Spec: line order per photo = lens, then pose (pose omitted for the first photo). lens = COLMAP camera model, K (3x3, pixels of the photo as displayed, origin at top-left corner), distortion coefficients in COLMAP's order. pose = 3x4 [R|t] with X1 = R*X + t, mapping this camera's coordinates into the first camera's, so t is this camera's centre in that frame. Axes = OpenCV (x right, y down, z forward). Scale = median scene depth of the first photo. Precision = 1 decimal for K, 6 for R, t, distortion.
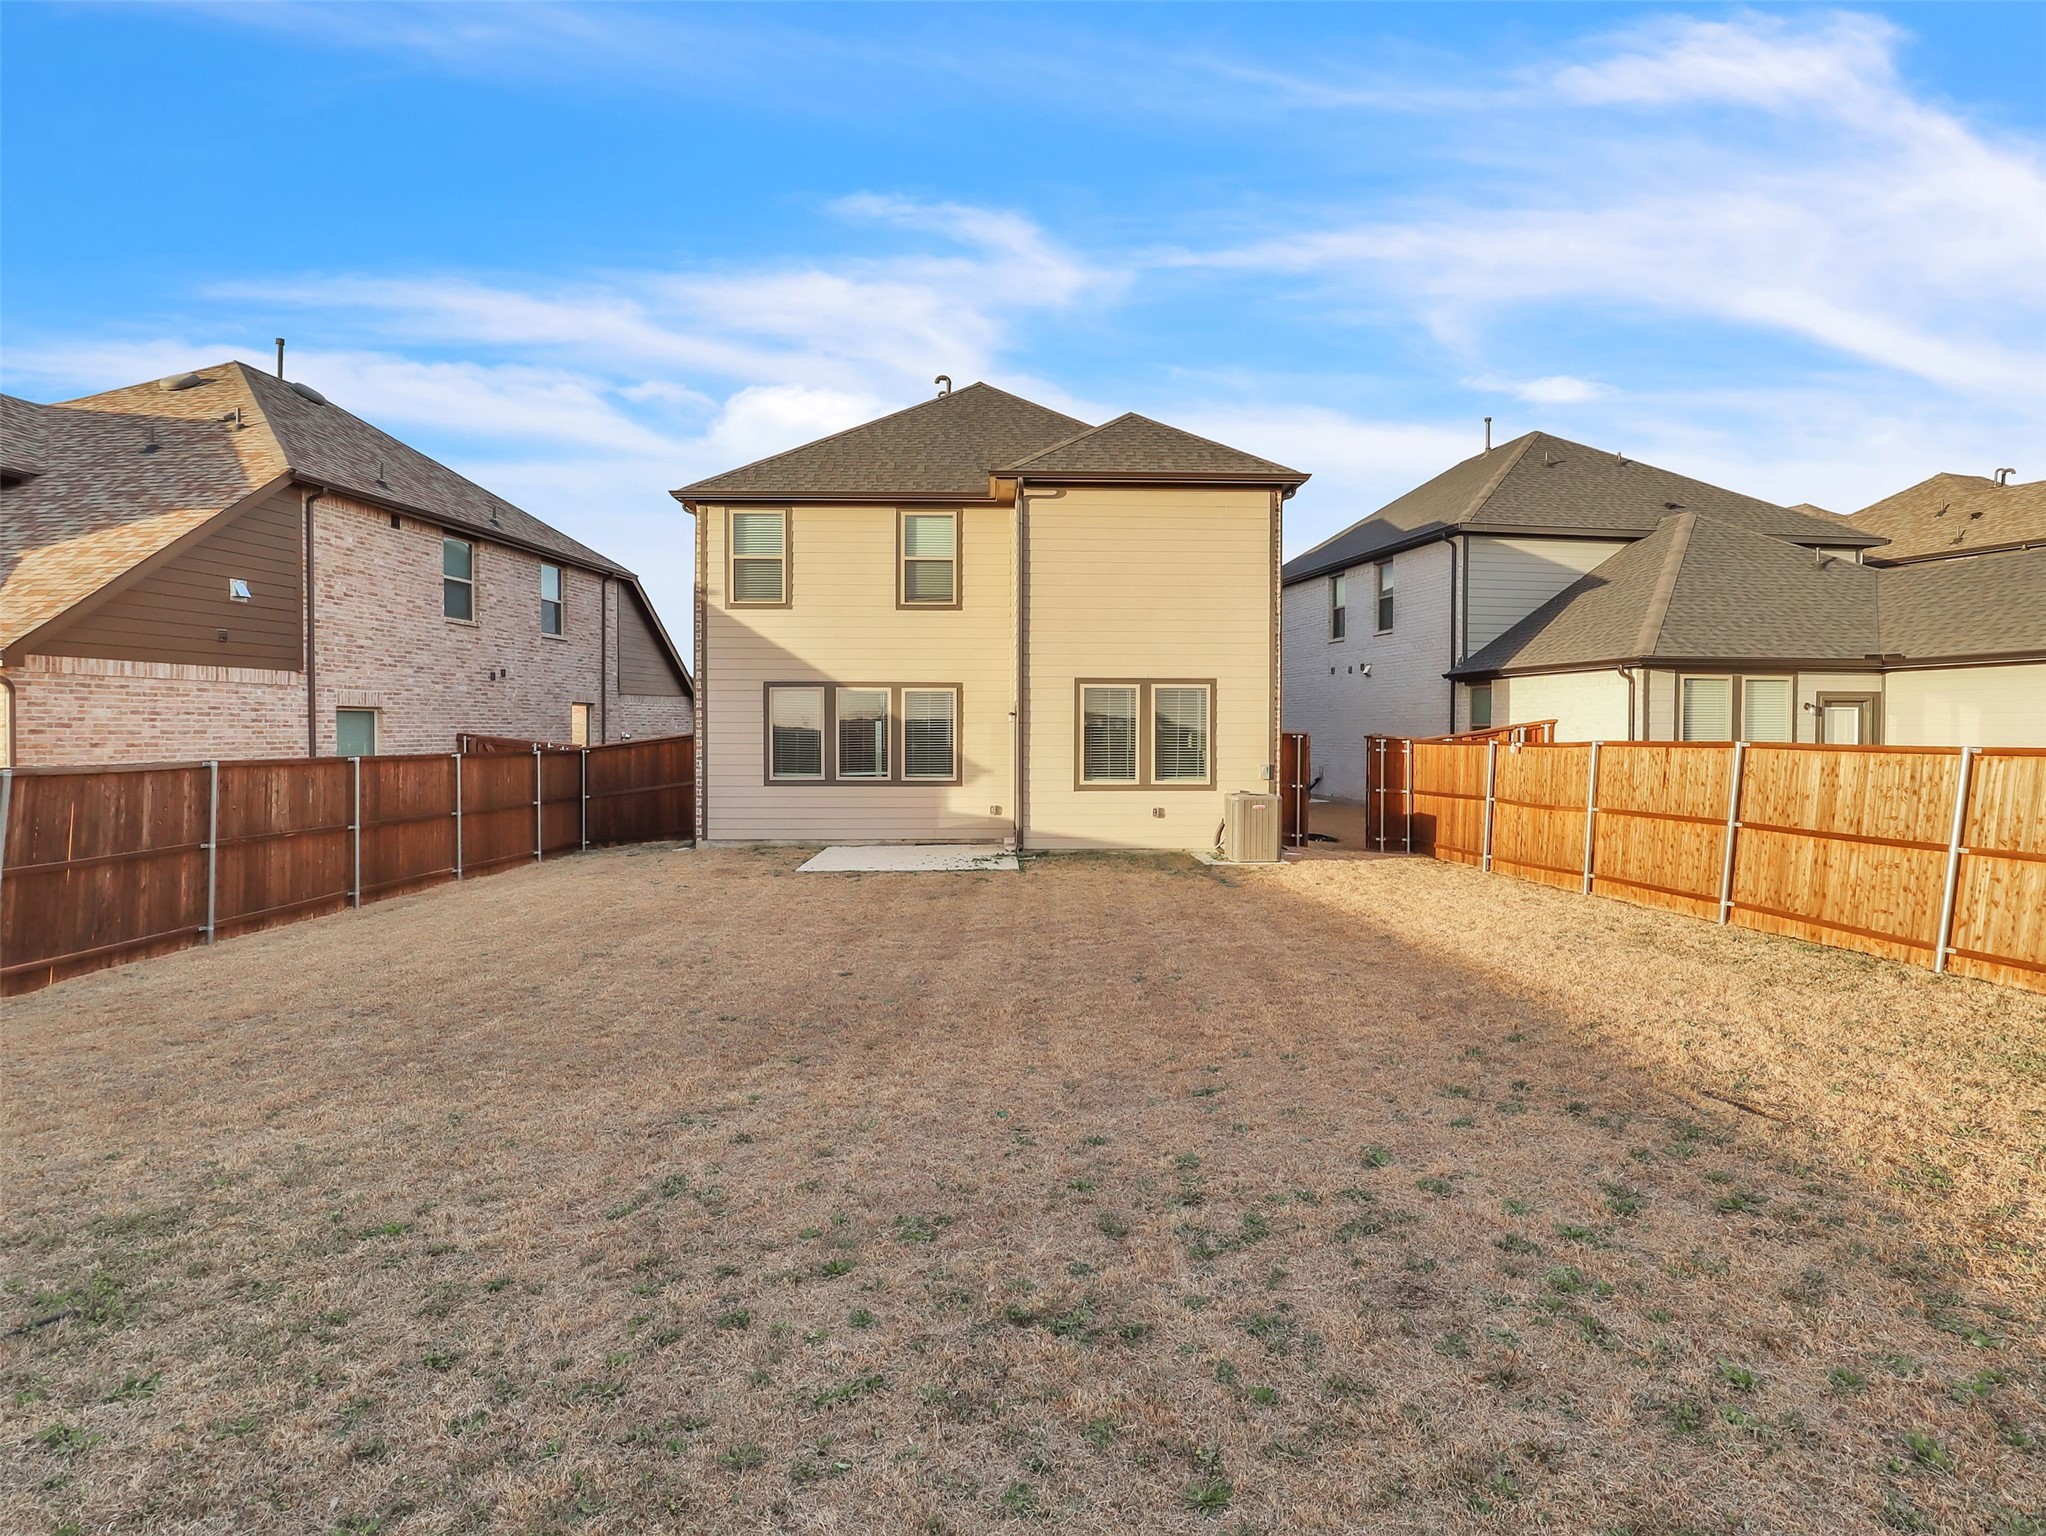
lens RADIAL K [[1152.6, 0, 1020.0], [0, 1152.6, 776.6], [0, 0, 1]] dist [-0.000496, -0.000710]
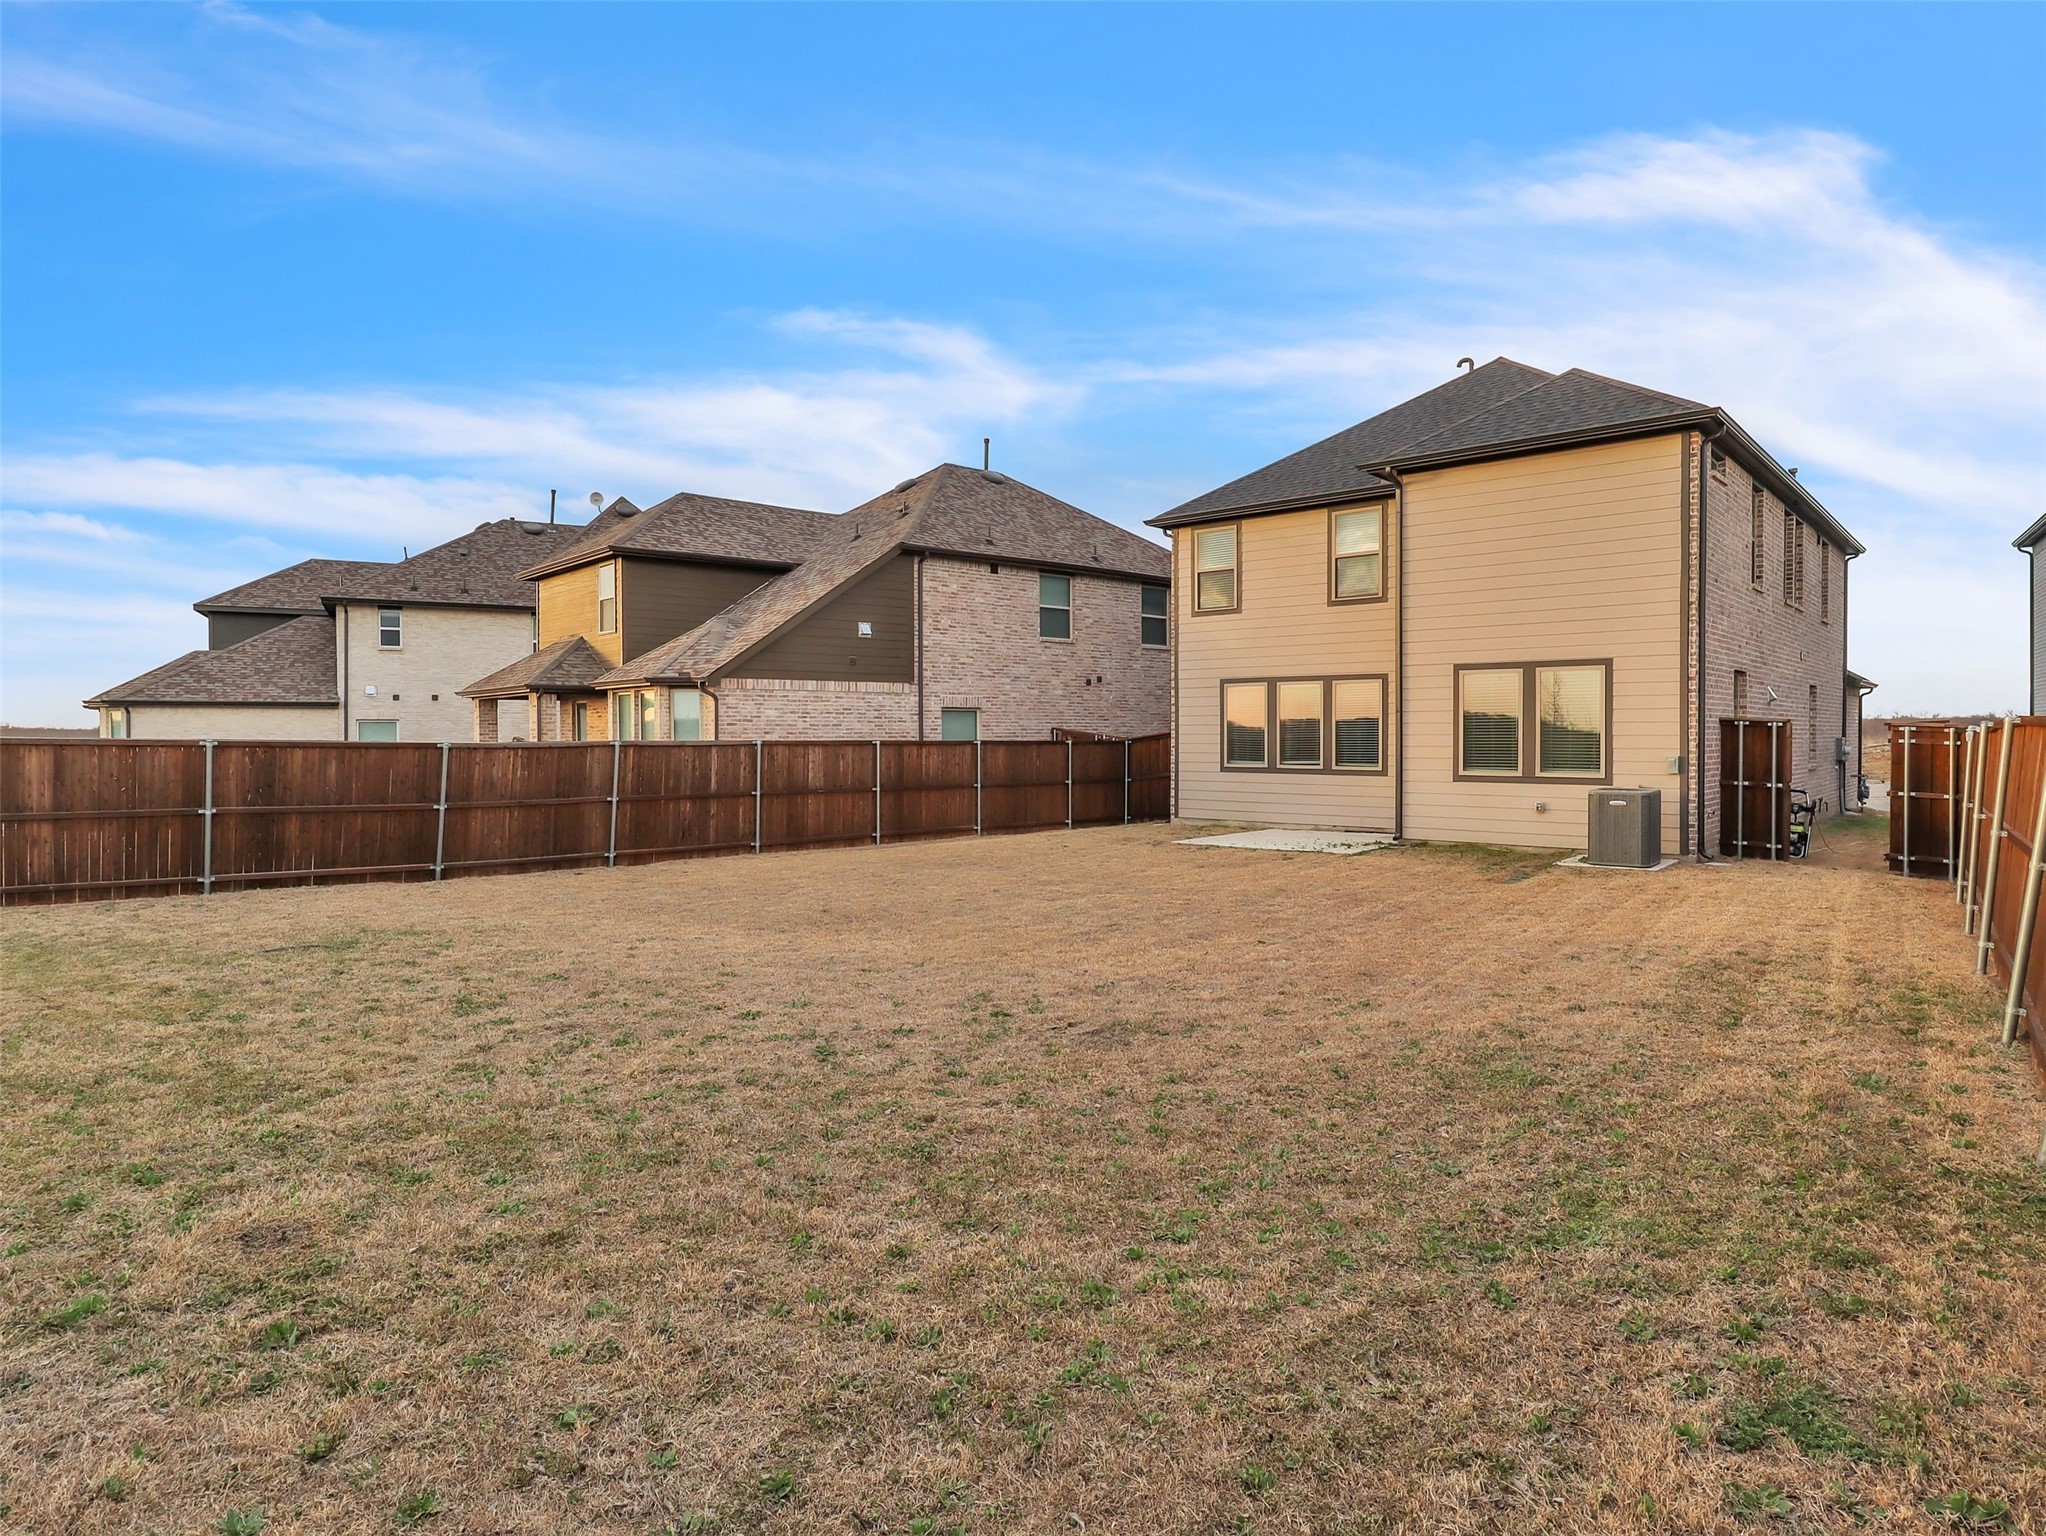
lens RADIAL K [[1175.0, 0, 1023.0], [0, 1175.0, 768.0], [0, 0, 1]] dist [-0.000058, -0.000148]
pose [[0.729971, 0.017768, -0.683247, 0.441672], [-0.025811, 0.999666, -0.001580, 0.011632], [0.682991, 0.018789, 0.730185, 0.034349]]
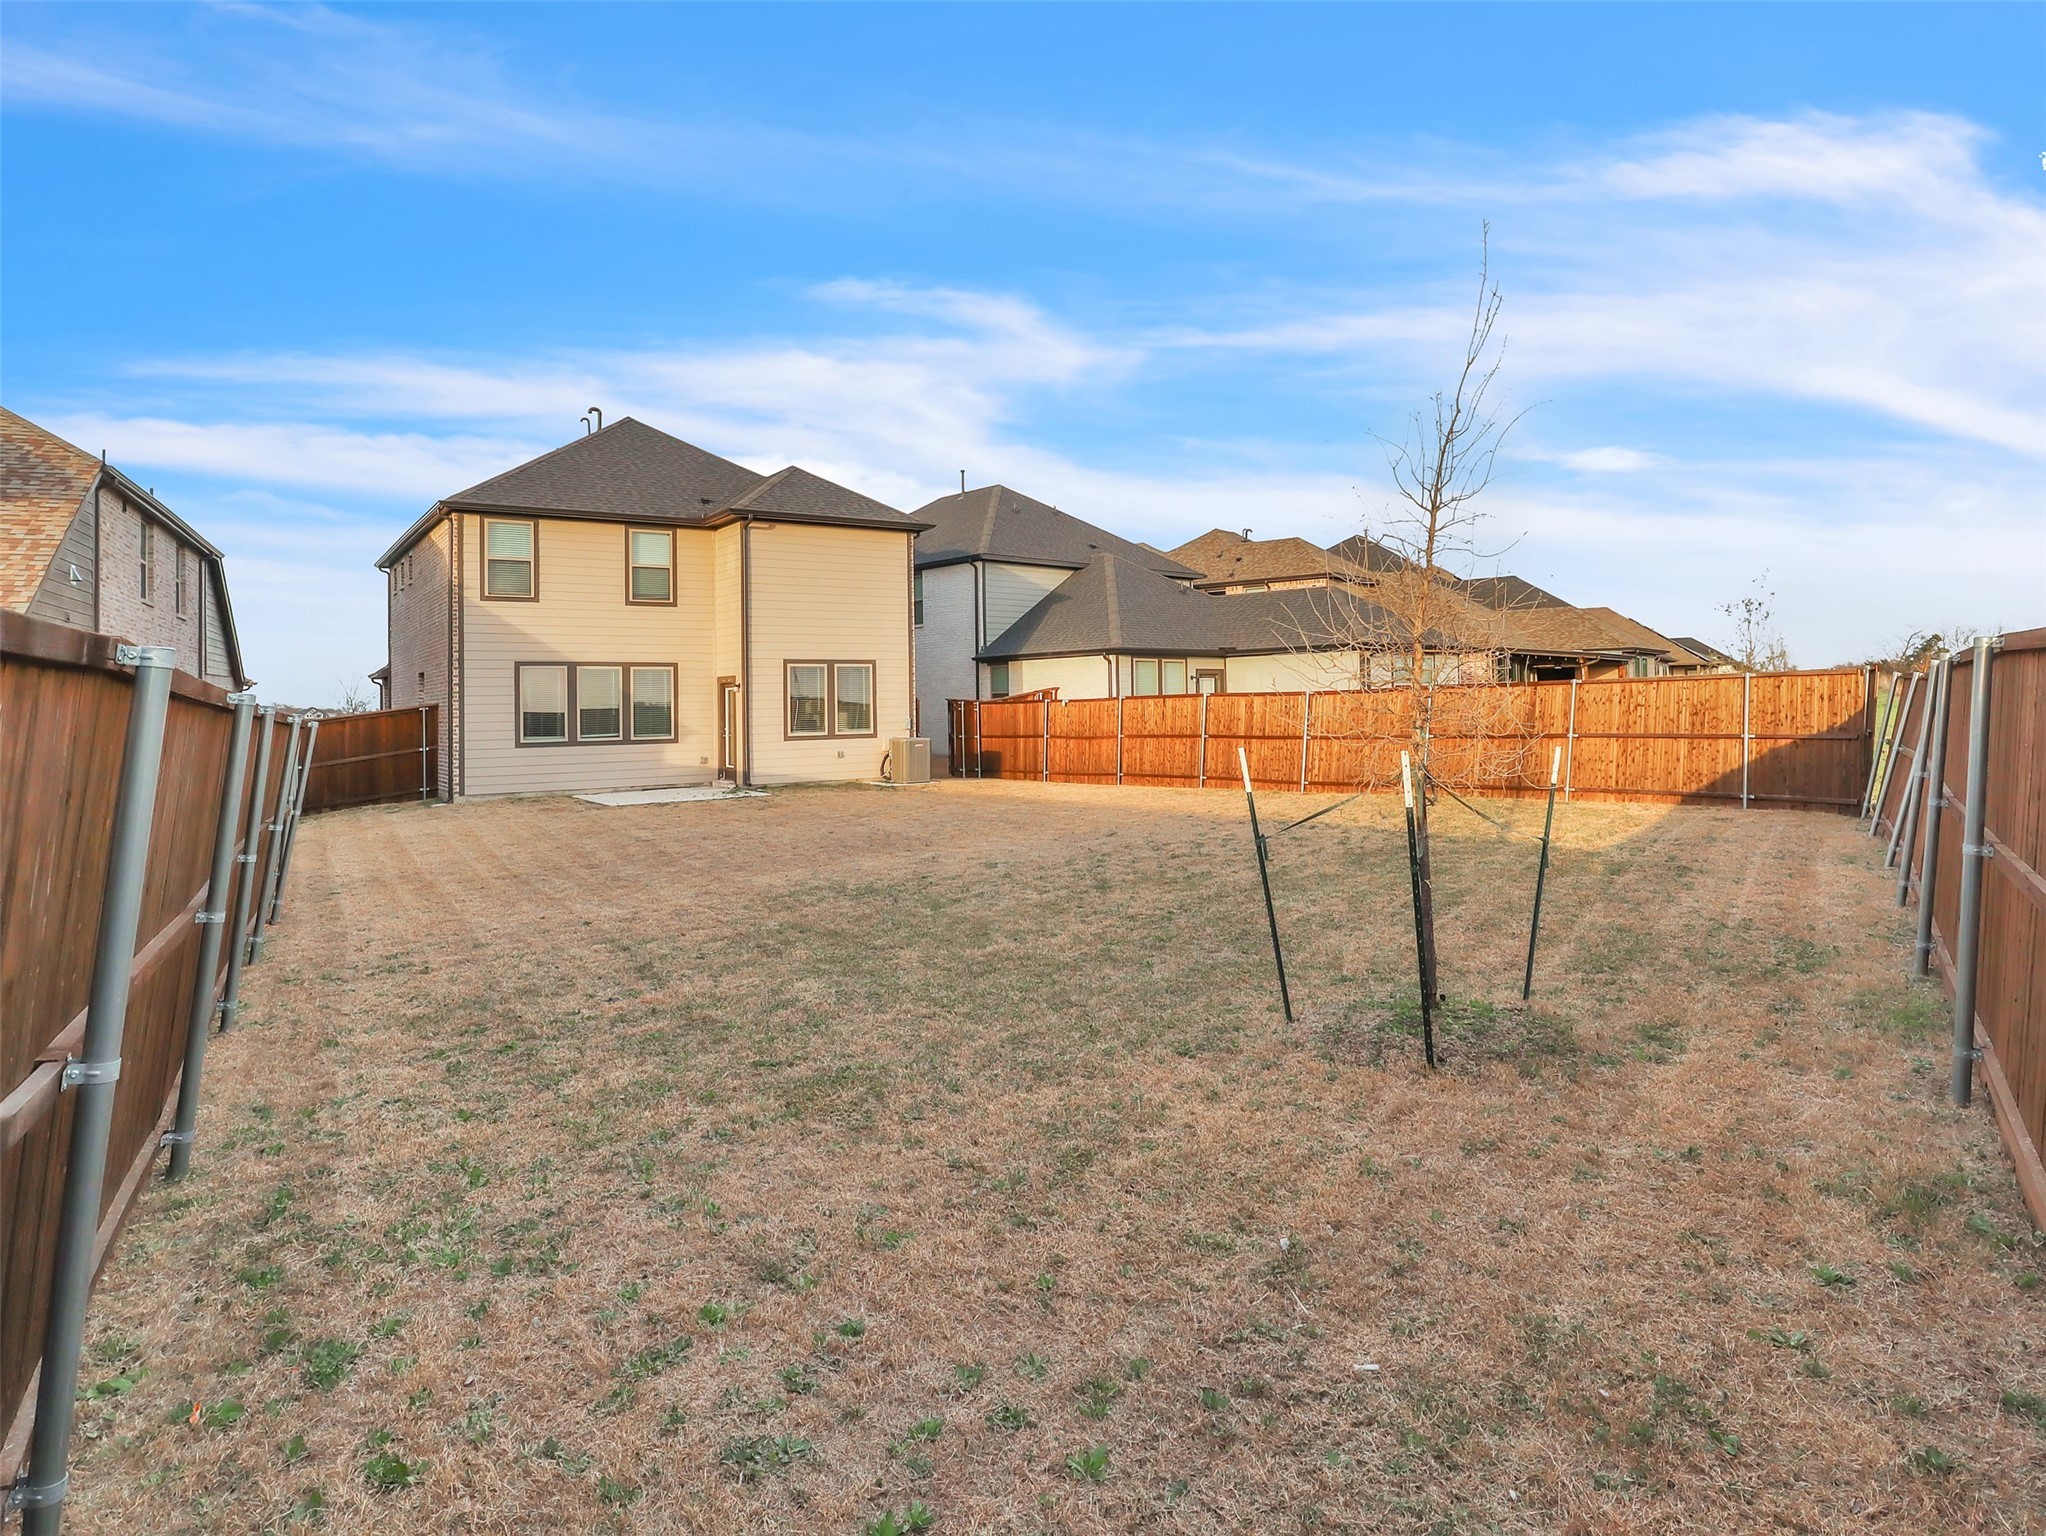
lens RADIAL K [[1161.5, 0, 1022.8], [0, 1161.5, 718.6], [0, 0, 1]] dist [-0.003227, -0.001261]
pose [[0.852564, -0.023039, 0.522116, -0.423413], [0.040796, 0.998913, -0.022538, 0.027774], [-0.521029, 0.040515, 0.852577, -0.325214]]
